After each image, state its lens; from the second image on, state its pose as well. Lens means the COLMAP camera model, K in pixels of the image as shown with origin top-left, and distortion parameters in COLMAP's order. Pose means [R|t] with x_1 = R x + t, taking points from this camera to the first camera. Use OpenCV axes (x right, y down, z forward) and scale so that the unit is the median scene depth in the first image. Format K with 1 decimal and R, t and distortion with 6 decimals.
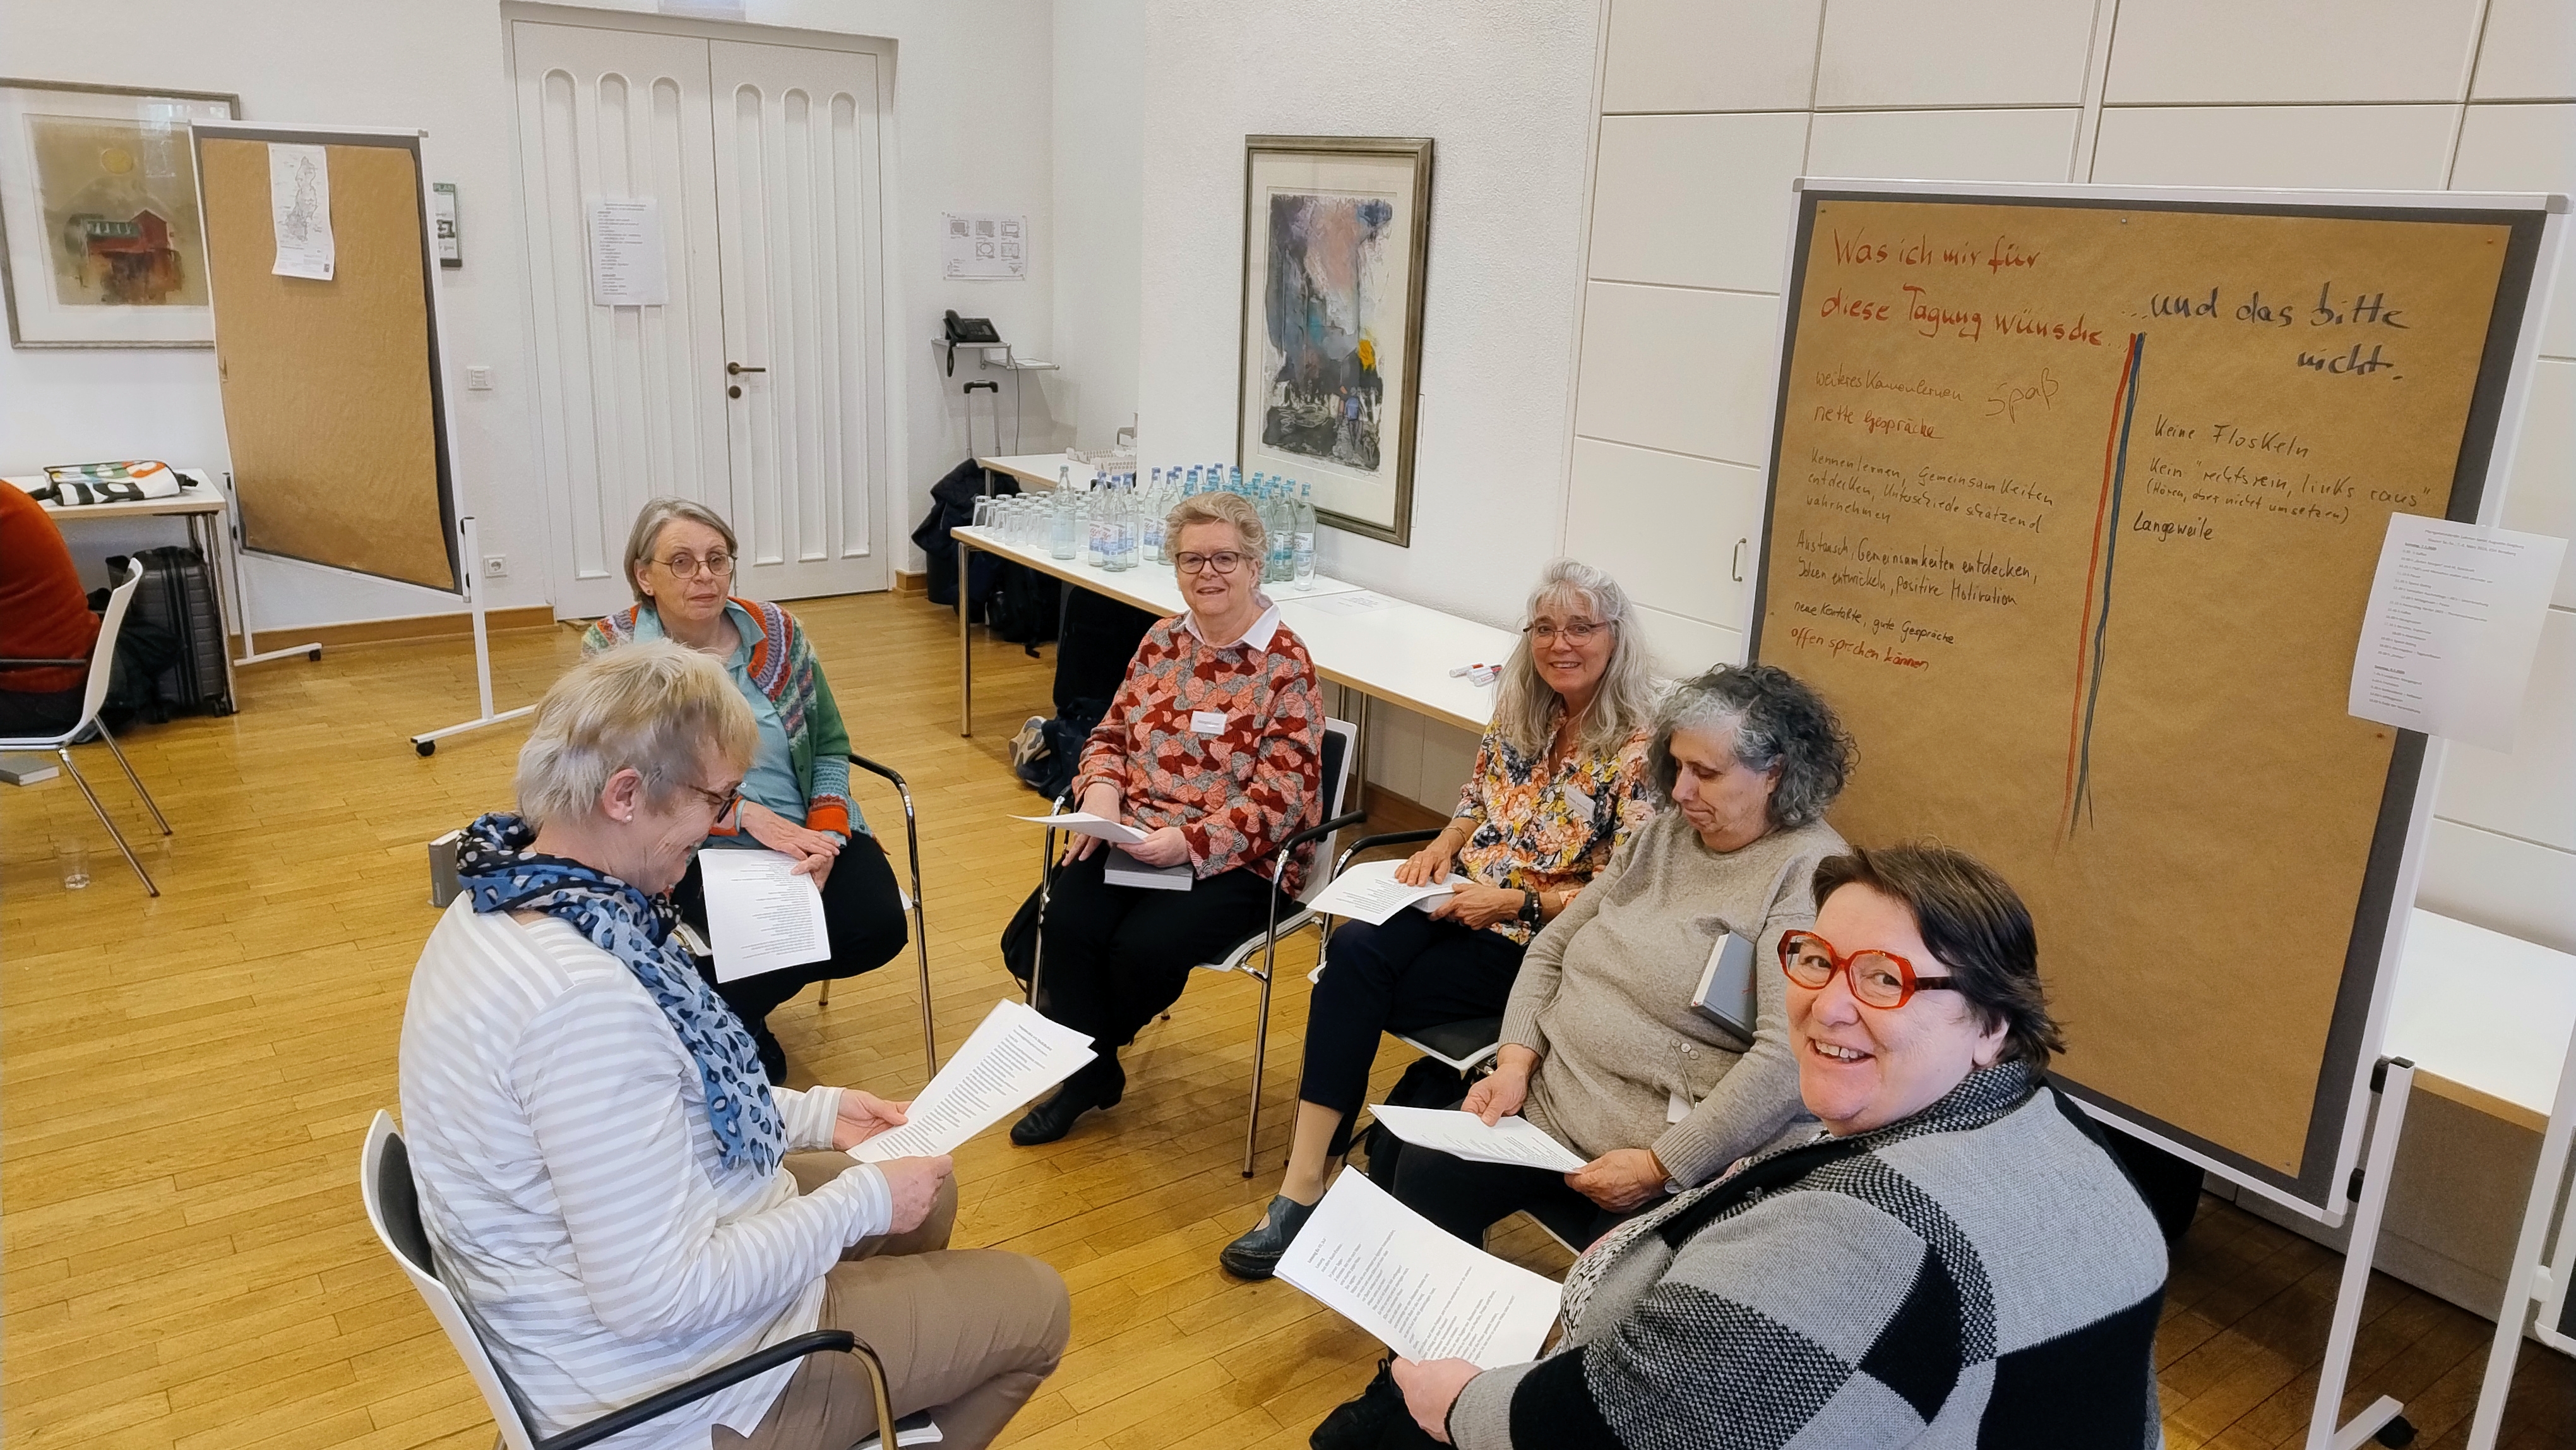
lens RADIAL K [[1817.8, 0, 1288.2], [0, 1817.8, 710.5], [0, 0, 1]] dist [0.032040, -0.019883]
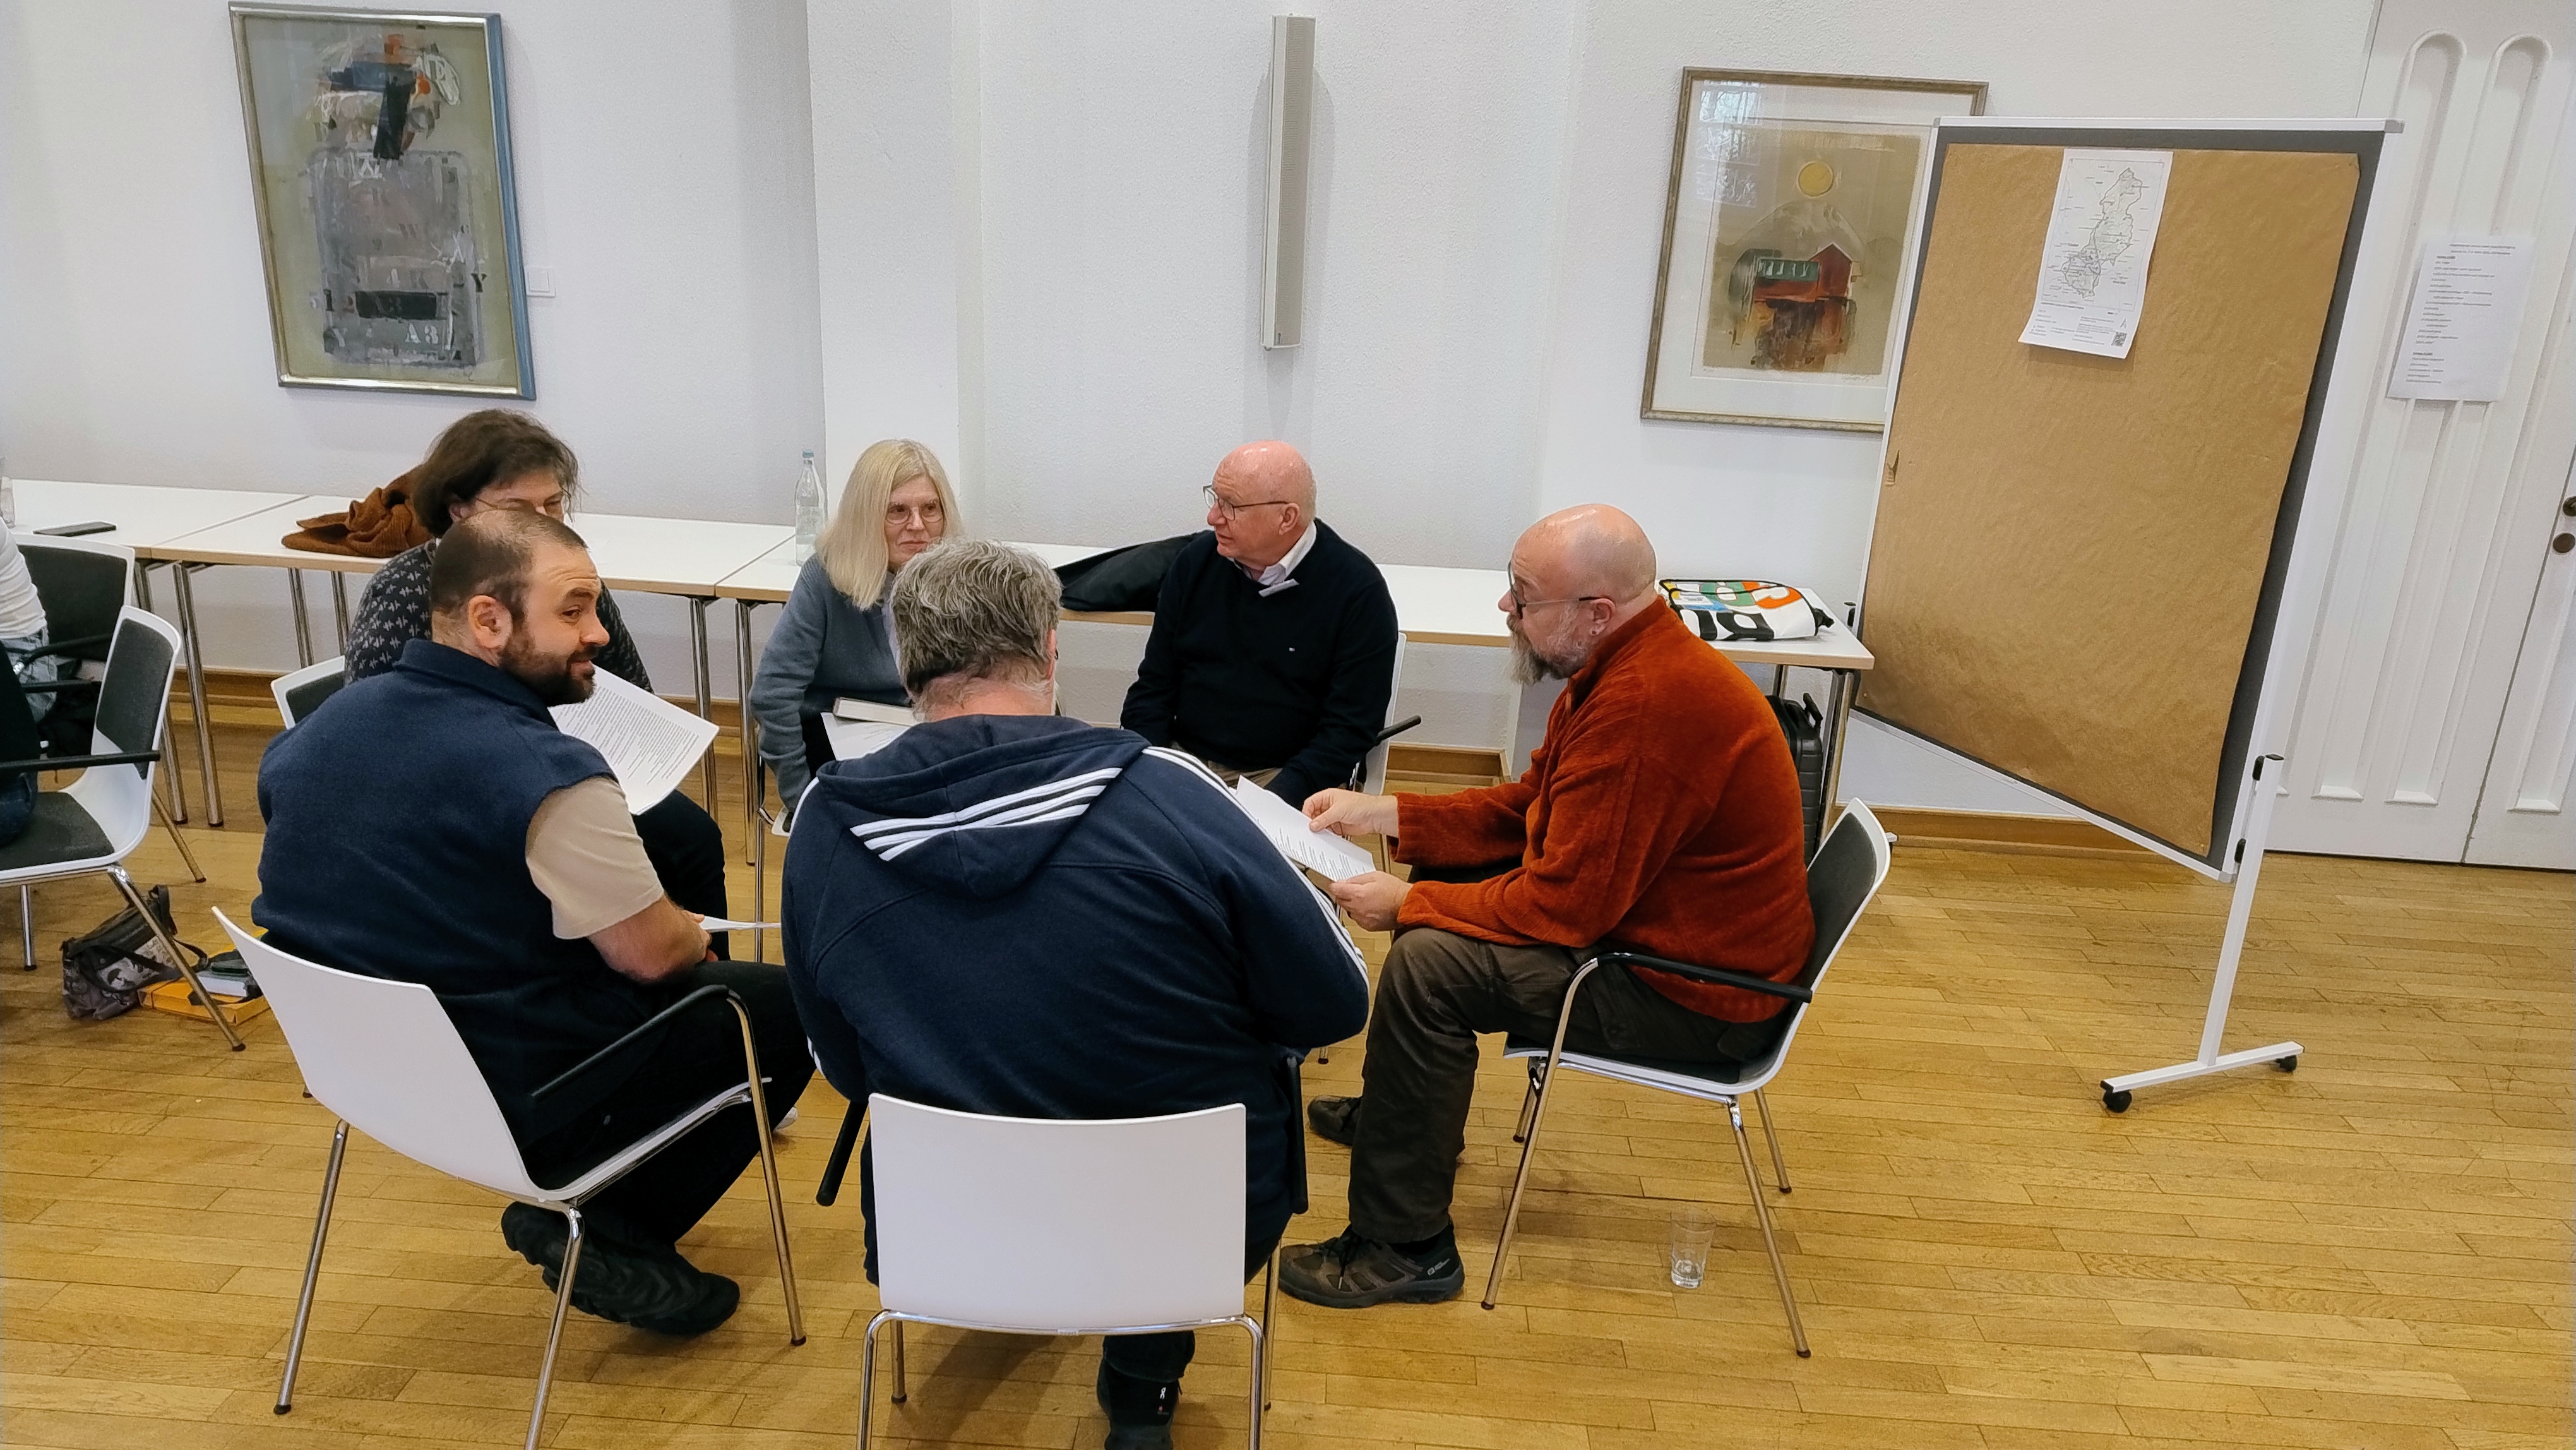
lens RADIAL K [[1817.8, 0, 1288.0], [0, 1817.8, 706.5], [0, 0, 1]] dist [0.032040, -0.019883]
pose [[0.782393, 0.175583, -0.597522, -0.329769], [-0.185976, 0.981527, 0.044909, -0.084177], [0.594369, 0.075988, 0.800594, 0.302449]]
